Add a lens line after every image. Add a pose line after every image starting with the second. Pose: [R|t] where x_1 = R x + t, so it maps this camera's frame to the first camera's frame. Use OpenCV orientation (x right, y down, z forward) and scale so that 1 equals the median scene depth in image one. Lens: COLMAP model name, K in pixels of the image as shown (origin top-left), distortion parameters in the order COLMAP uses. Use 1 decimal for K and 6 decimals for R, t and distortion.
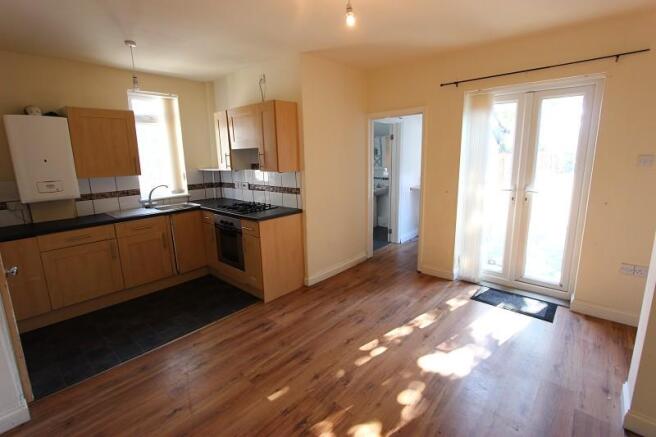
lens RADIAL K [[307.3, 0, 328.0], [0, 307.3, 214.9], [0, 0, 1]] dist [-0.003387, -0.000061]
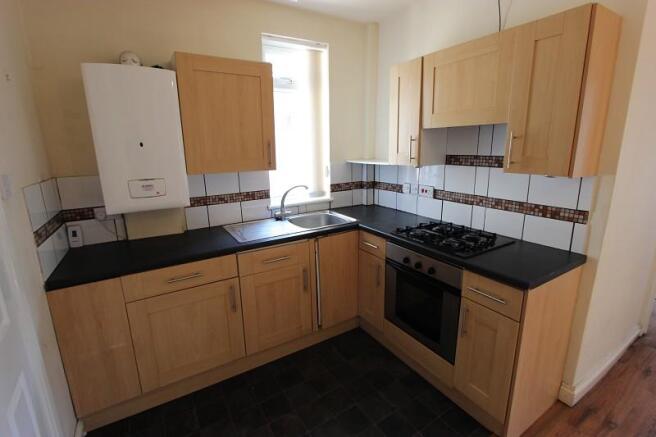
lens RADIAL K [[307.3, 0, 329.8], [0, 307.3, 217.5], [0, 0, 1]] dist [-0.003387, -0.000061]
pose [[0.959404, 0.075814, -0.271654, -0.321638], [-0.063929, 0.996580, 0.052350, -0.071986], [0.274694, -0.032858, 0.960970, 0.420330]]
